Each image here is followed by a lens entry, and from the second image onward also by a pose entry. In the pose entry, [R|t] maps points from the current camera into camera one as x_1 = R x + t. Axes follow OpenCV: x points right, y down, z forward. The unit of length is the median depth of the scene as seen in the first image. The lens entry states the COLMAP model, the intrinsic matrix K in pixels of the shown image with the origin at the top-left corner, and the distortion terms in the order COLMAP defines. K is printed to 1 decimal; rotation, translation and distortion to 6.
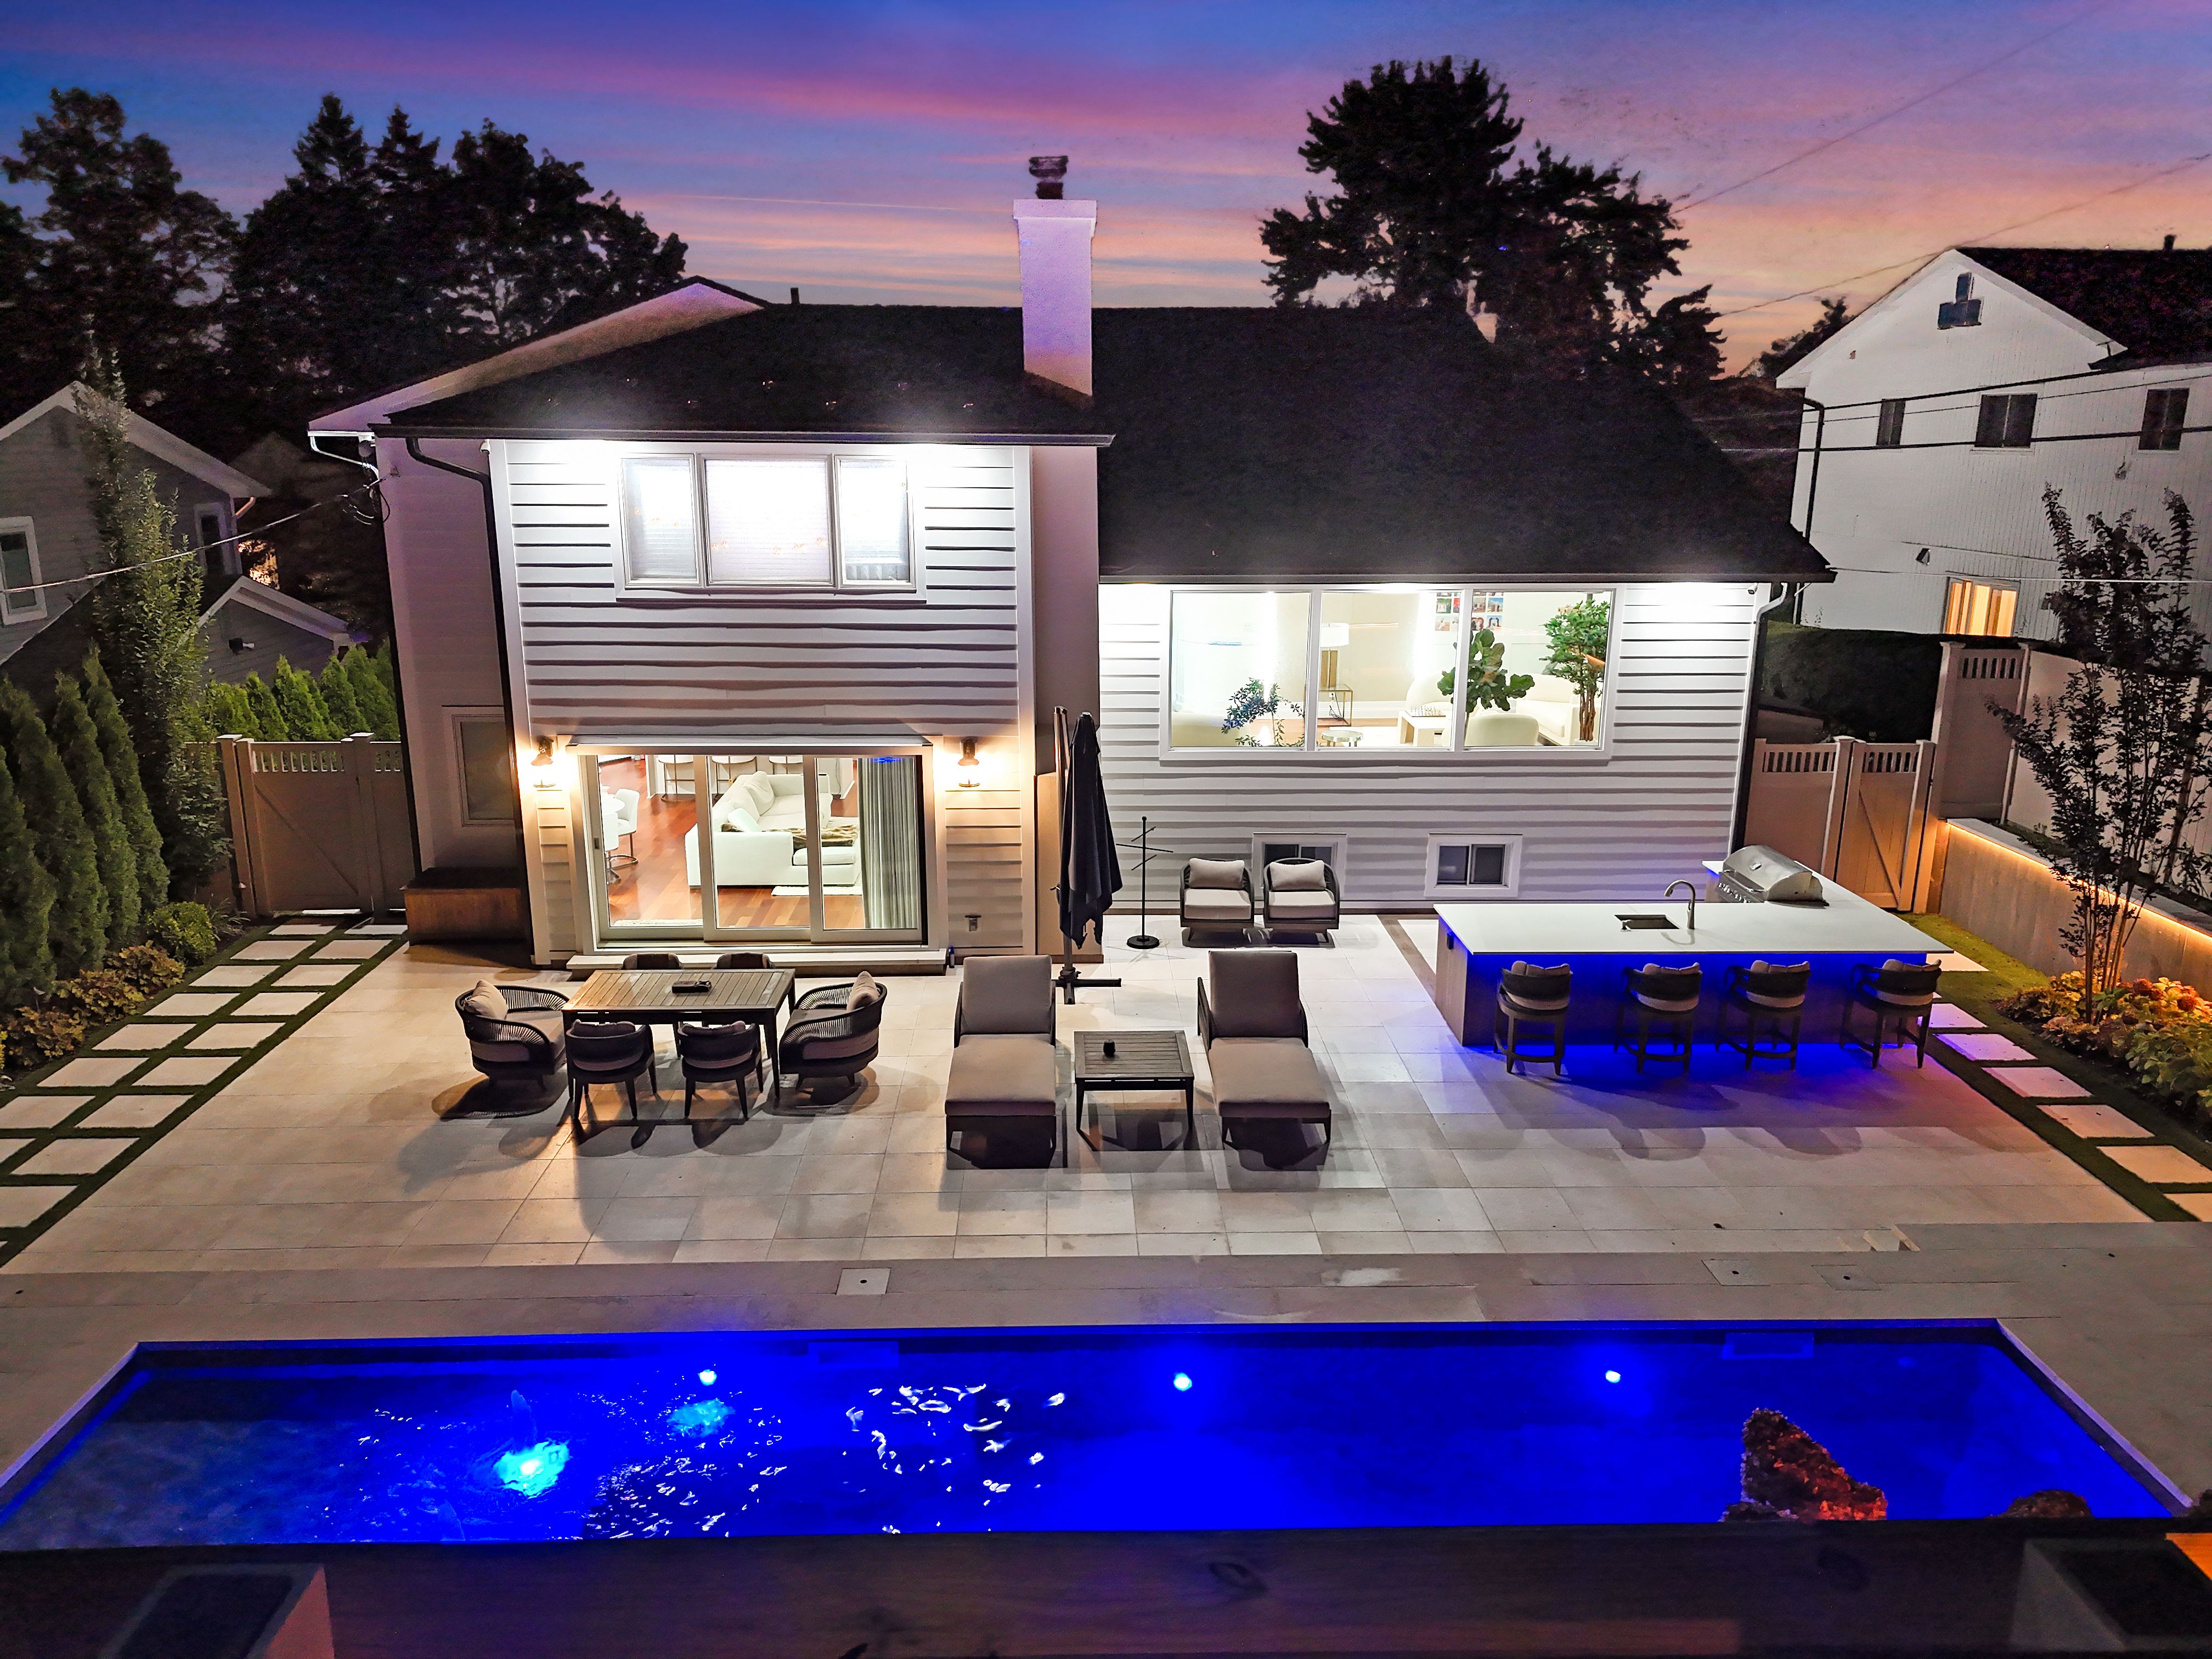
lens RADIAL K [[1545.3, 0, 1106.0], [0, 1545.3, 829.5], [0, 0, 1]] dist [0.112744, -0.146235]
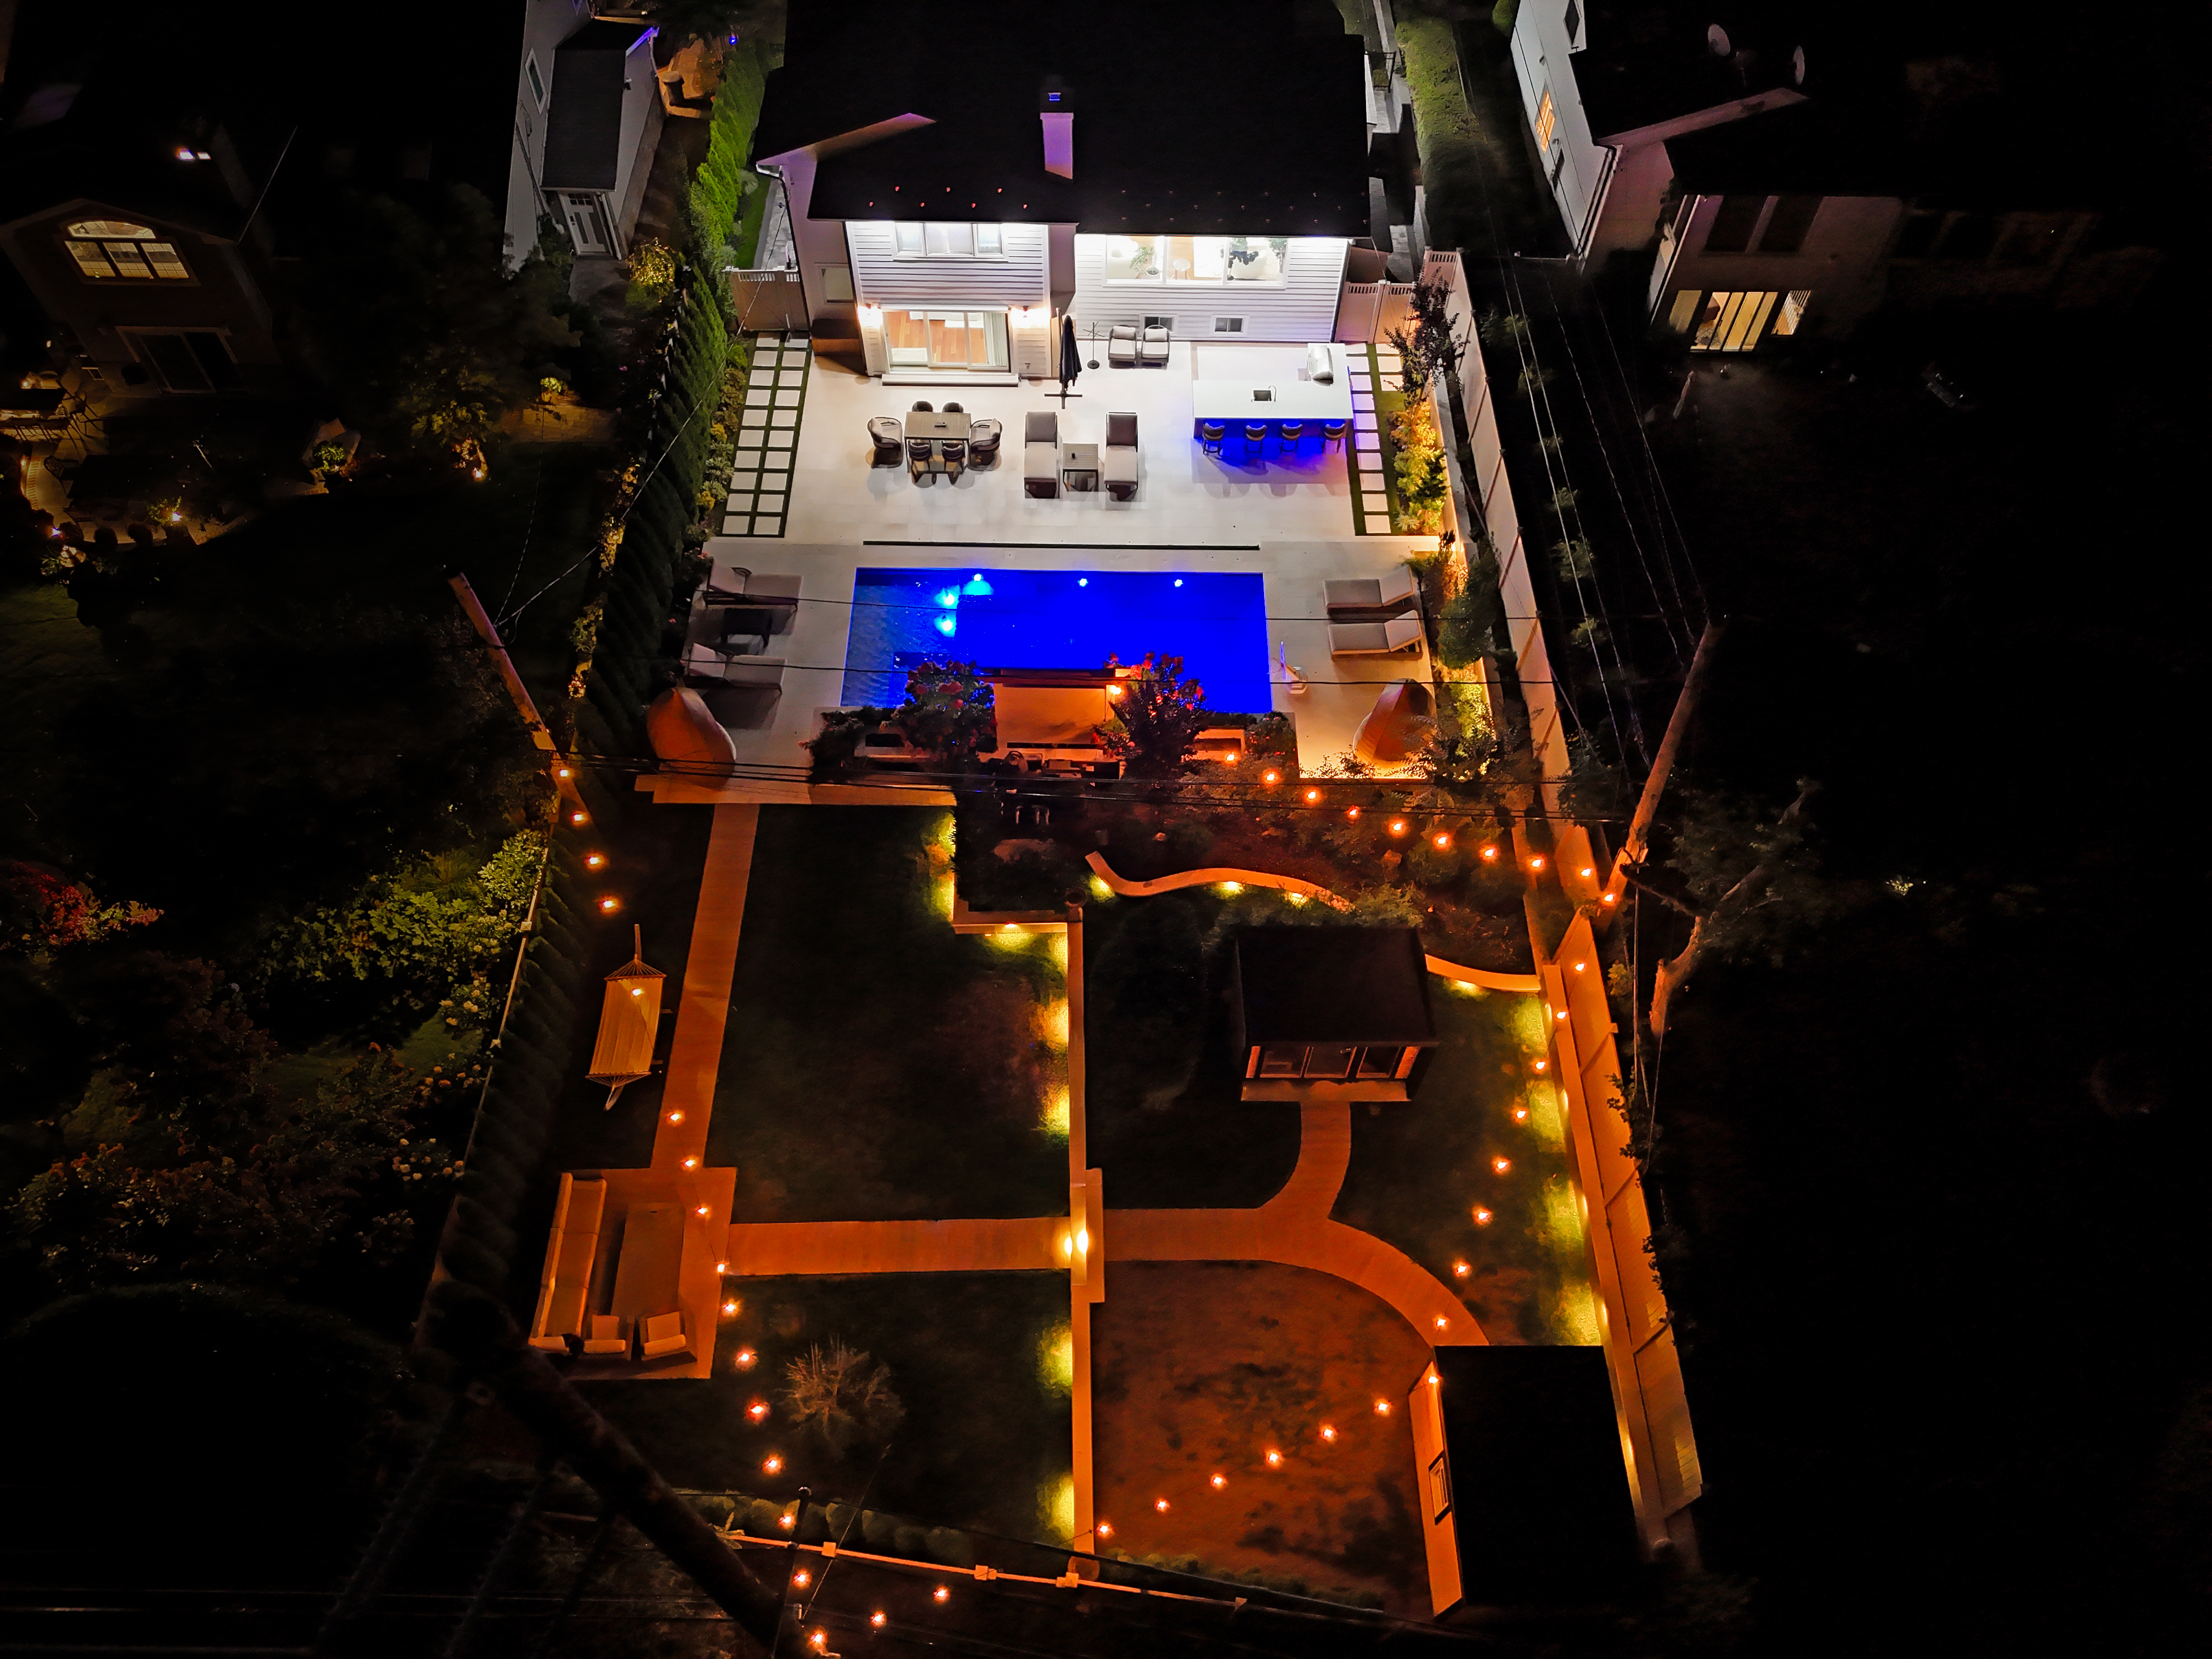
lens RADIAL K [[1545.3, 0, 1106.0], [0, 1545.3, 829.5], [0, 0, 1]] dist [0.112744, -0.146235]
pose [[0.999449, 0.032746, -0.005368, 0.092690], [-0.020667, 0.740833, 0.671371, -1.201090], [0.025962, -0.670891, 0.741102, -1.583232]]
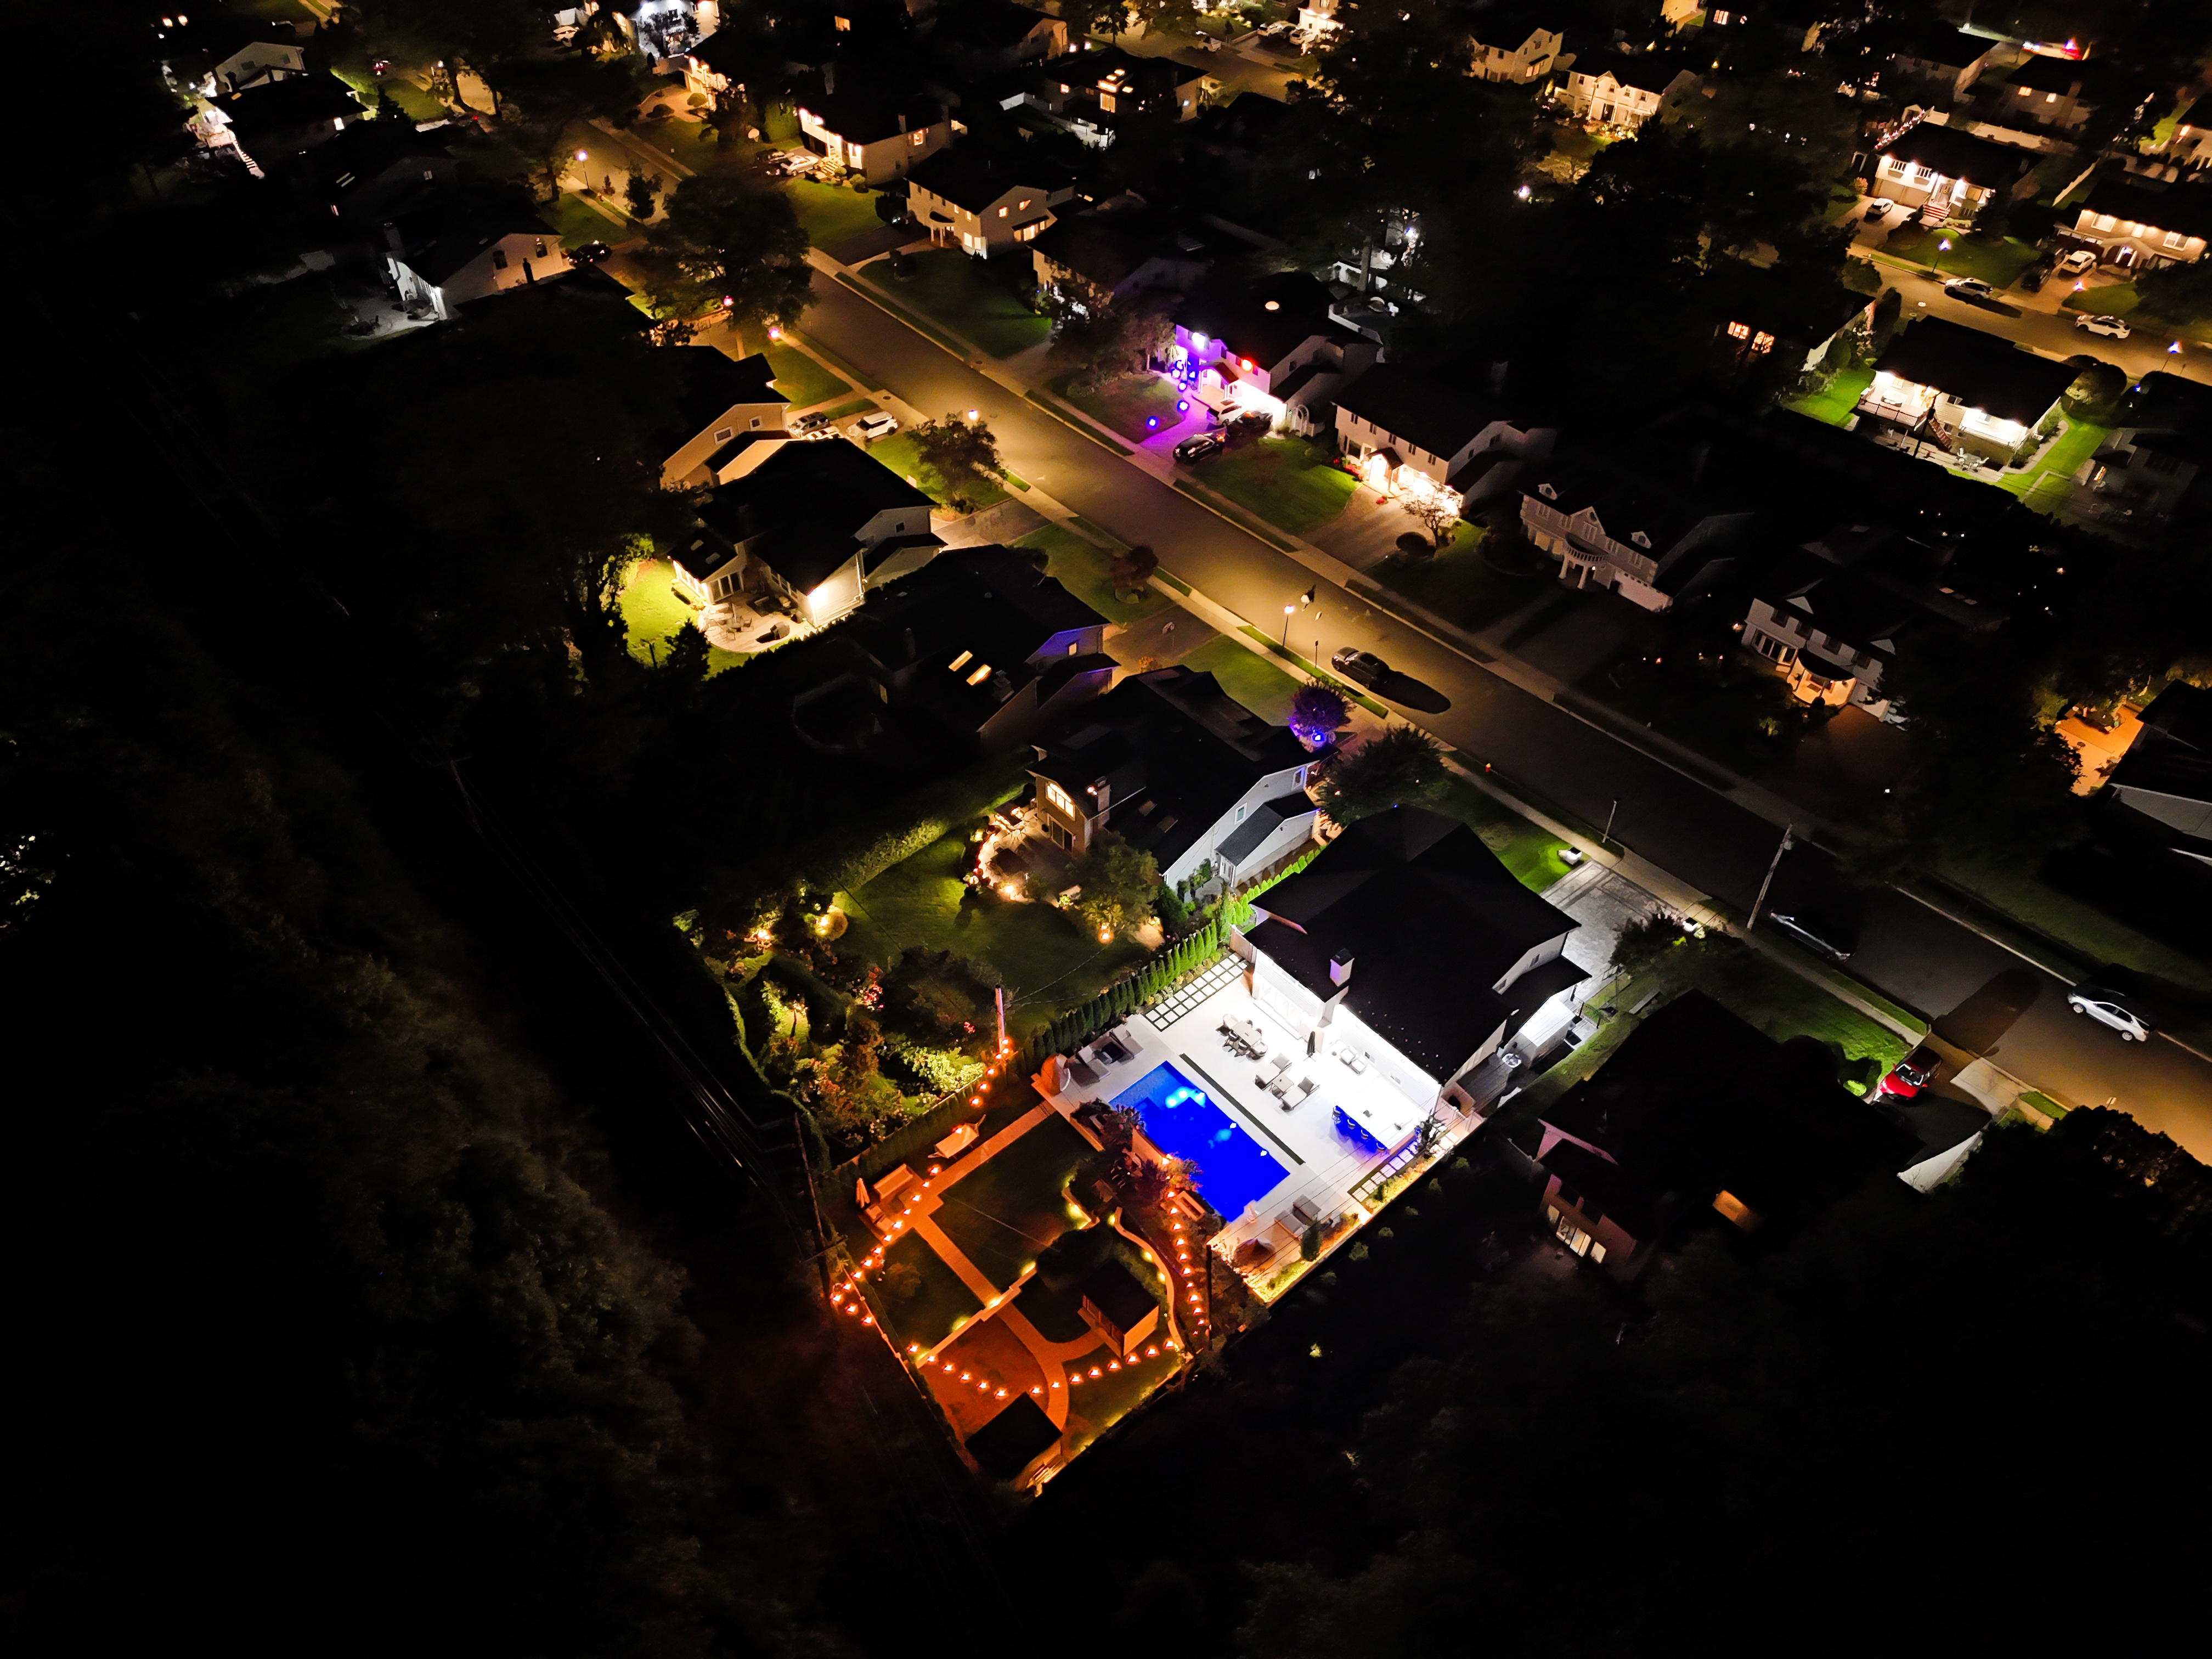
lens RADIAL K [[1545.3, 0, 1106.0], [0, 1545.3, 829.5], [0, 0, 1]] dist [0.112744, -0.146235]
pose [[0.633387, 0.547235, -0.547133, 2.287345], [-0.194892, 0.797058, 0.571590, -3.884699], [0.748891, -0.255406, 0.611498, -3.035597]]
